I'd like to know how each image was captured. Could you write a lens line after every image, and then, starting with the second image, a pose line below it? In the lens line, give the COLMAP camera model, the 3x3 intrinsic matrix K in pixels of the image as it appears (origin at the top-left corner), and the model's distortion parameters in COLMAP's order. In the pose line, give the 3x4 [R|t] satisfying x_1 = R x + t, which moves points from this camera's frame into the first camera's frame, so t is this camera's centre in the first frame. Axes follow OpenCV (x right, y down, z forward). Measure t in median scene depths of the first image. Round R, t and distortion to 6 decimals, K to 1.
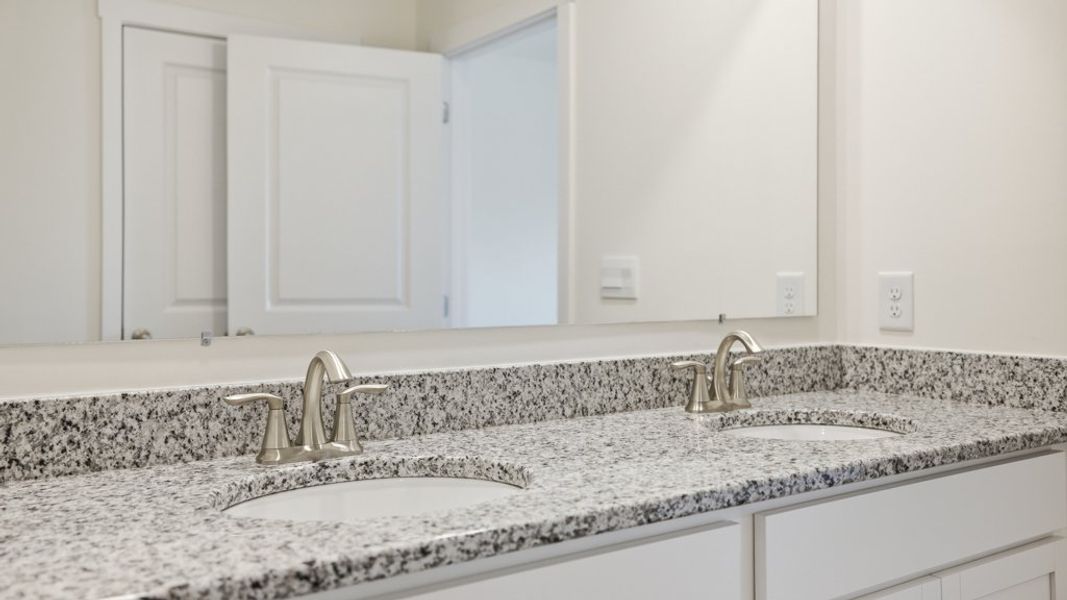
lens RADIAL K [[921.5, 0, 531.7], [0, 921.5, 276.1], [0, 0, 1]] dist [-0.001895, 0.114081]
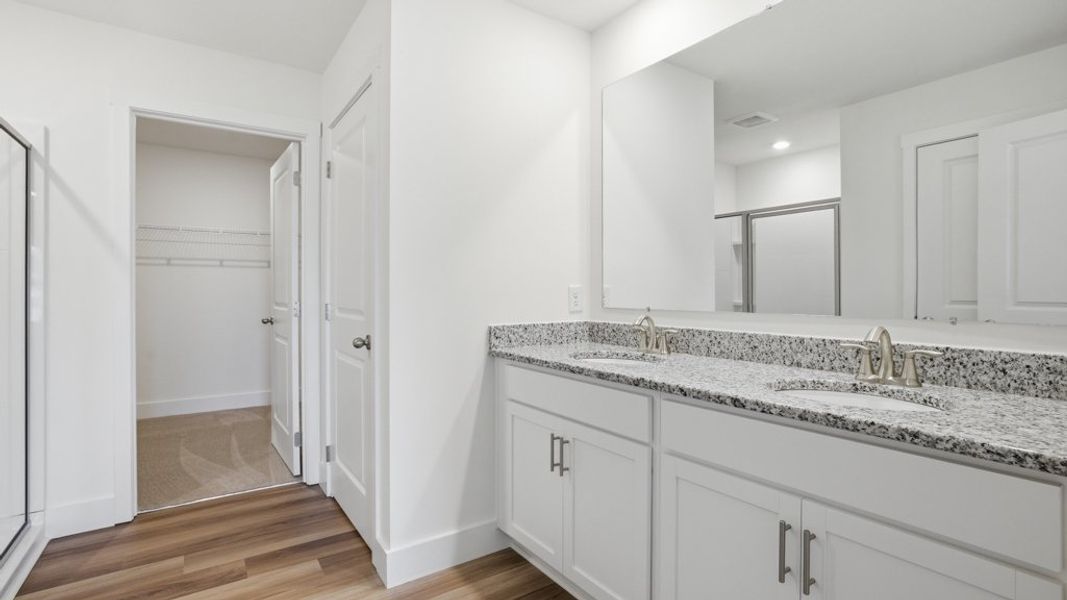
lens RADIAL K [[506.7, 0, 533.5], [0, 506.7, 300.0], [0, 0, 1]] dist [-0.058382, 0.027755]
pose [[-0.011838, 0.021070, -0.999708, 1.190207], [0.007408, 0.999752, 0.020983, -0.000276], [0.999902, -0.007157, -0.011991, 0.595101]]
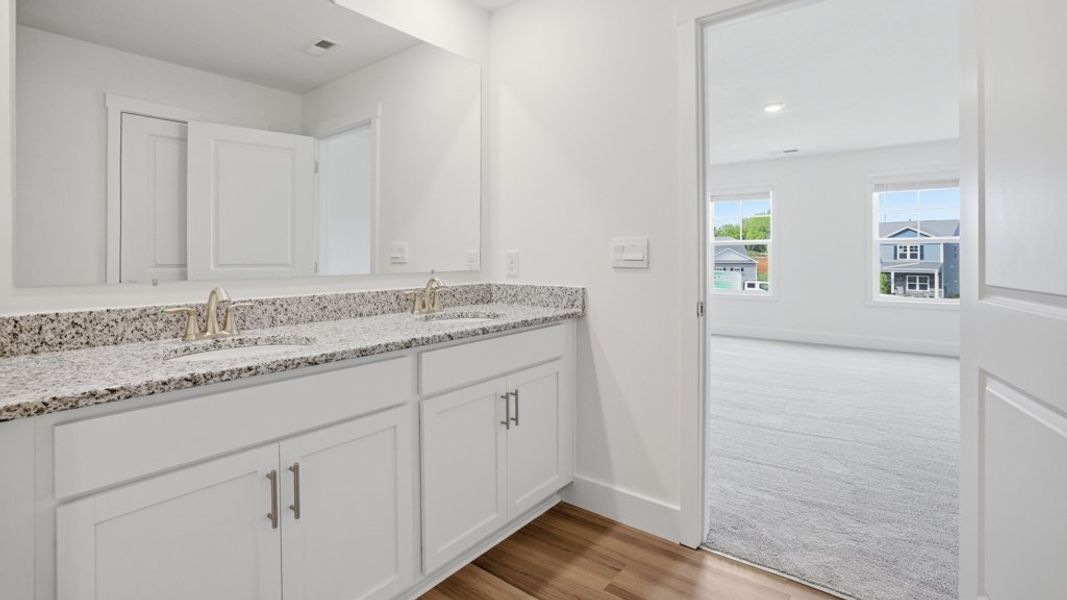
lens RADIAL K [[483.3, 0, 528.9], [0, 483.3, 254.1], [0, 0, 1]] dist [-0.048691, 0.022975]
pose [[0.959849, 0.001836, 0.280510, 0.139995], [-0.003299, 0.999983, 0.004745, -0.003193], [-0.280497, -0.005480, 0.959839, -0.228553]]
